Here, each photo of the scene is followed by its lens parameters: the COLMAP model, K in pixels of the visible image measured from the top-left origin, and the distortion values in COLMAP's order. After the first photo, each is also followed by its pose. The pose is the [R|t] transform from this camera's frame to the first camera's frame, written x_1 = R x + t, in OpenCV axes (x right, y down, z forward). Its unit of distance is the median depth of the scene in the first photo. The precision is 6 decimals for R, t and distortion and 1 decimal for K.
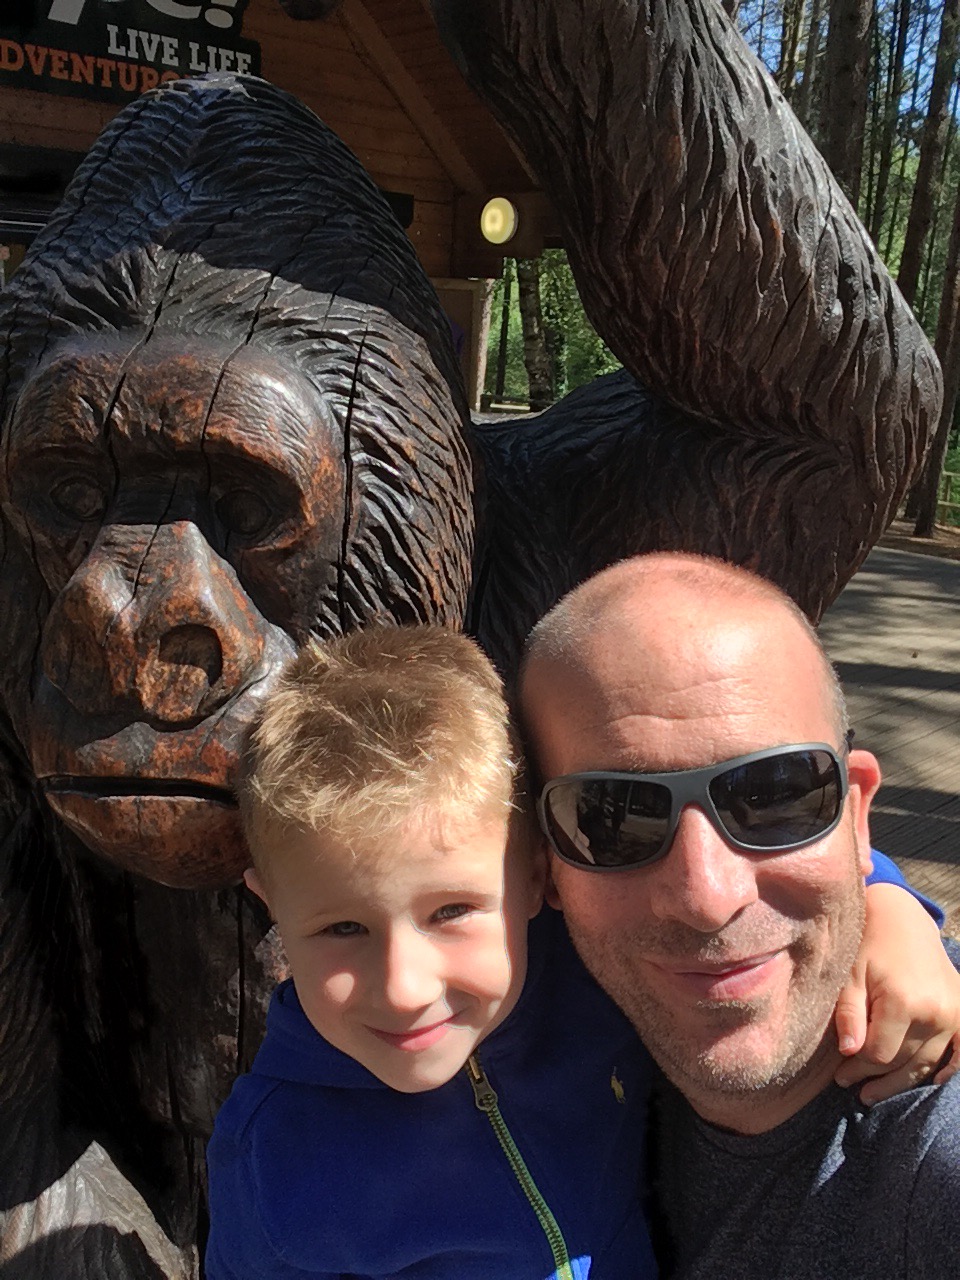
lens RADIAL K [[1156.4, 0, 490.9], [0, 1156.4, 639.3], [0, 0, 1]] dist [0.010303, -0.053849]
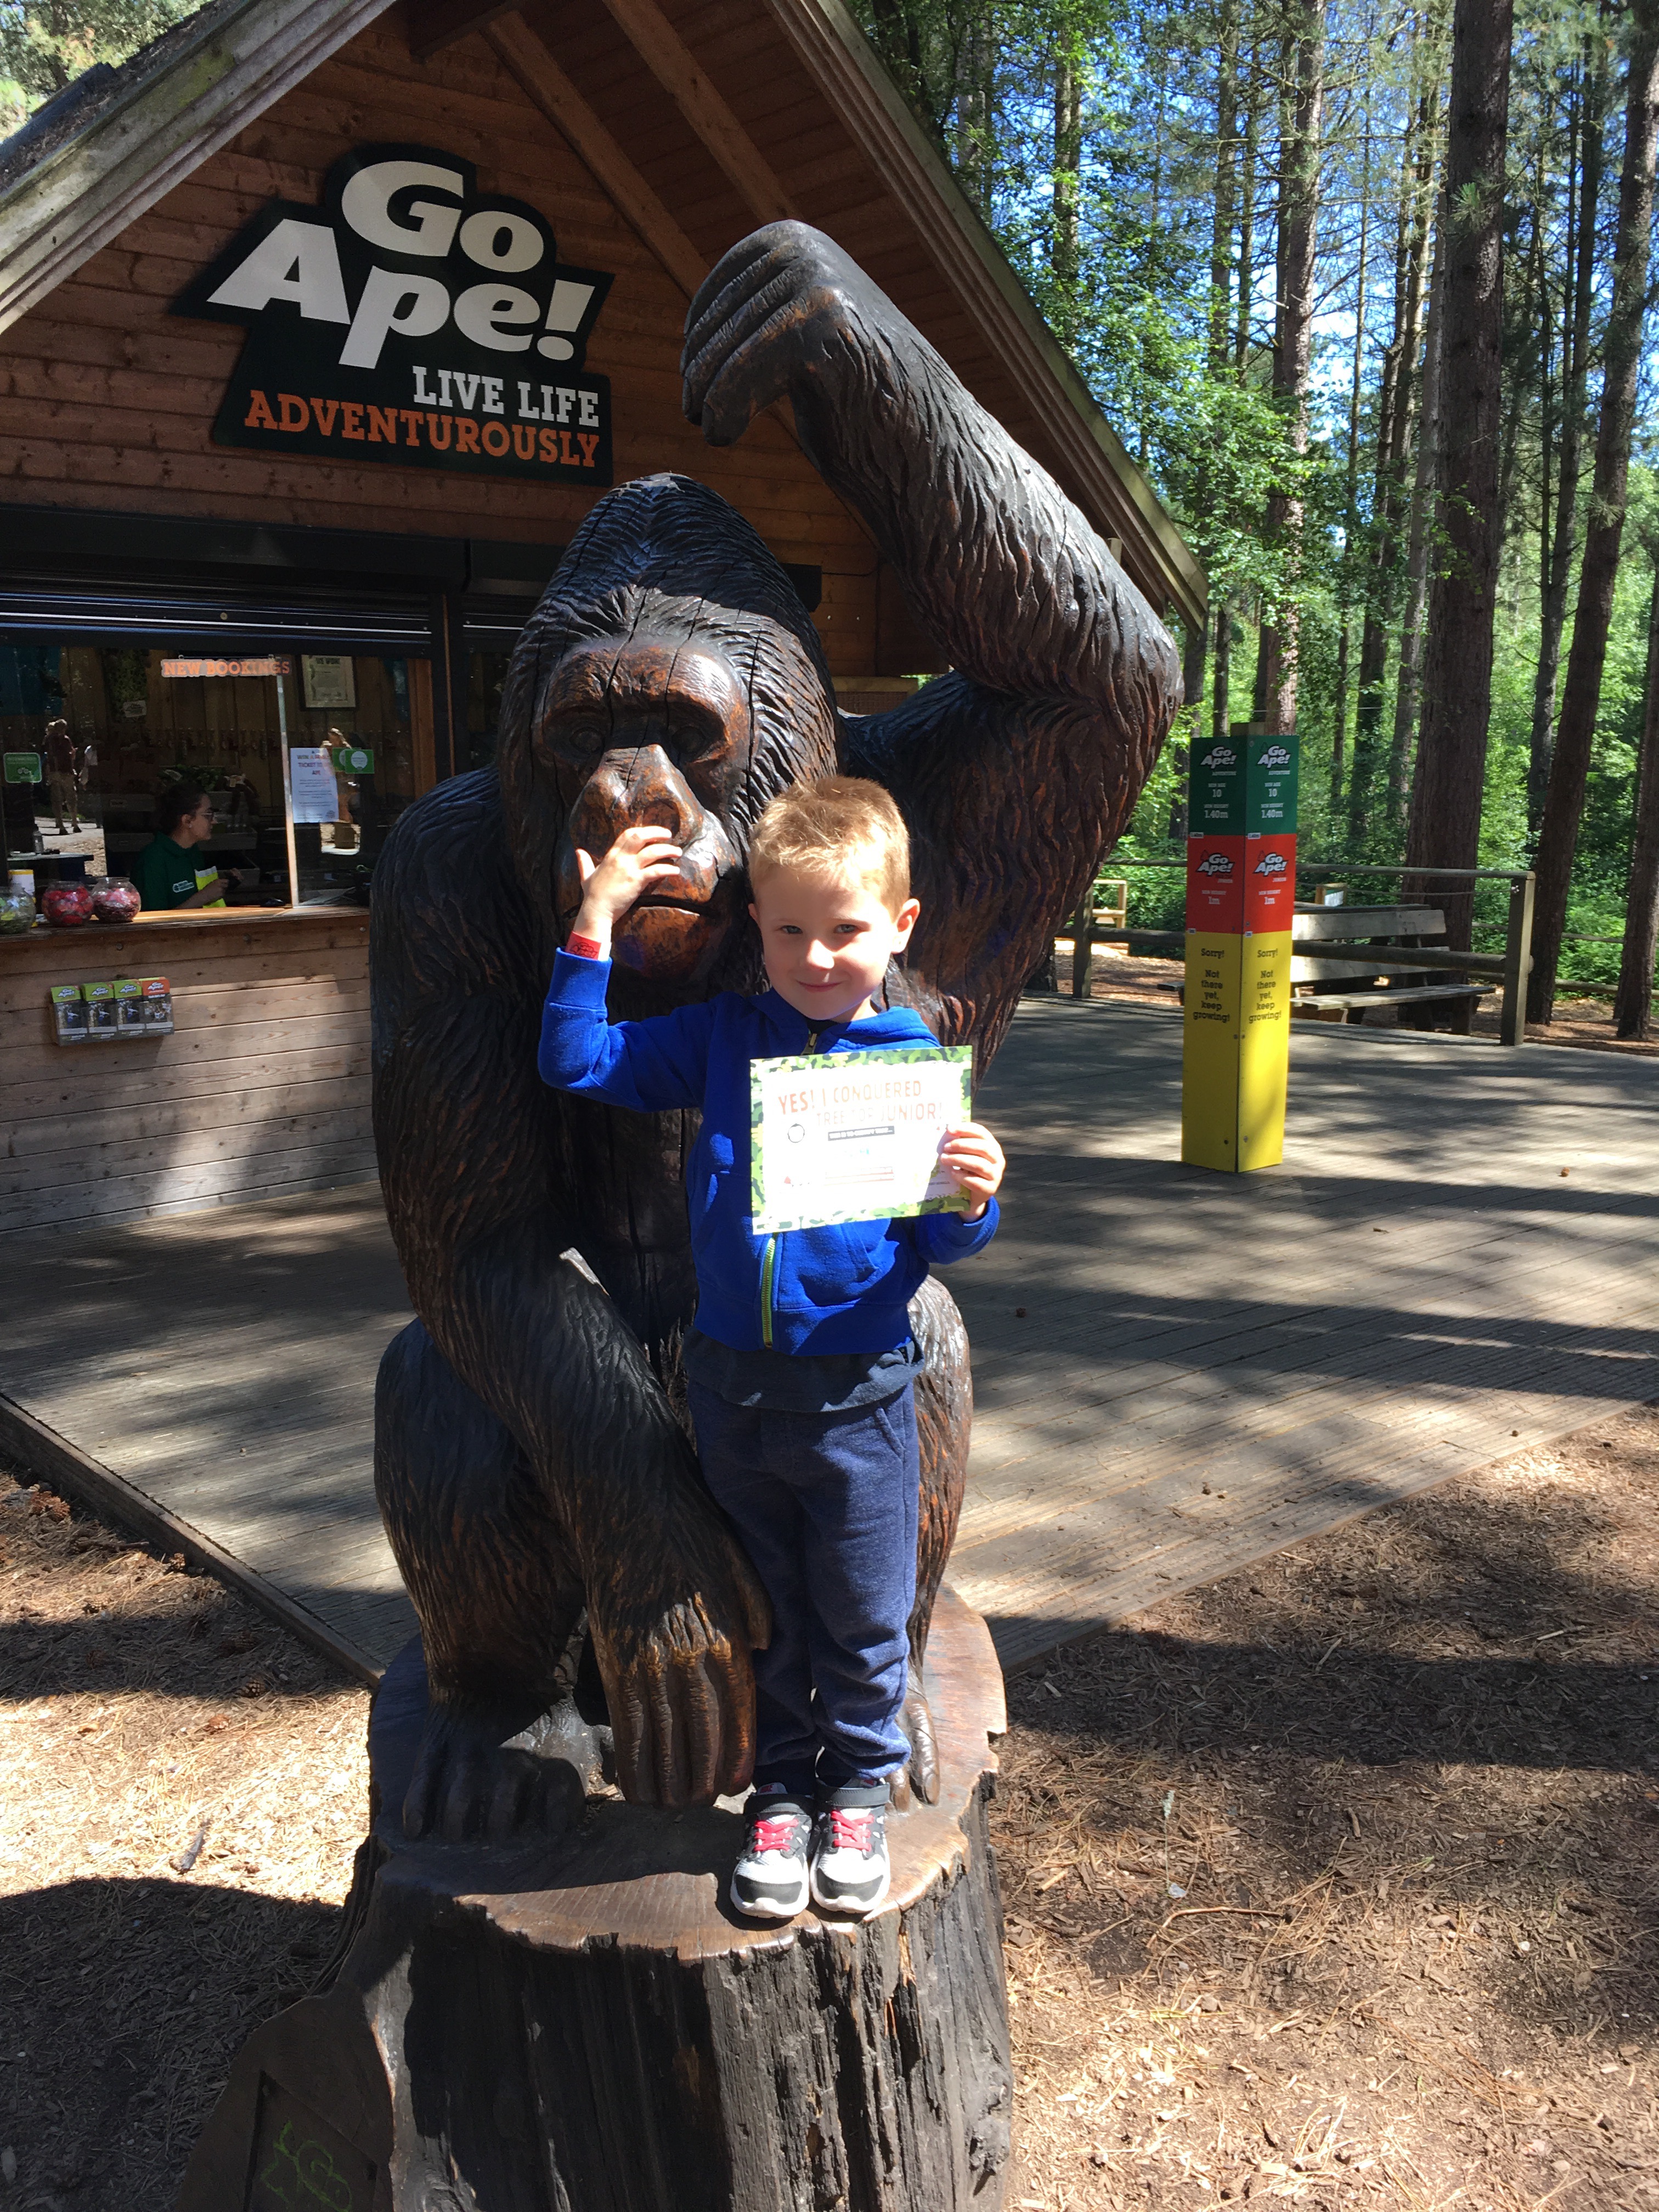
lens RADIAL K [[1856.8, 0, 817.3], [0, 1856.8, 1112.3], [0, 0, 1]] dist [0.014196, -0.027375]
pose [[0.996271, -0.032003, -0.080128, 0.147158], [0.025421, 0.996319, -0.081862, 0.578059], [0.082452, 0.079520, 0.993417, -1.417501]]
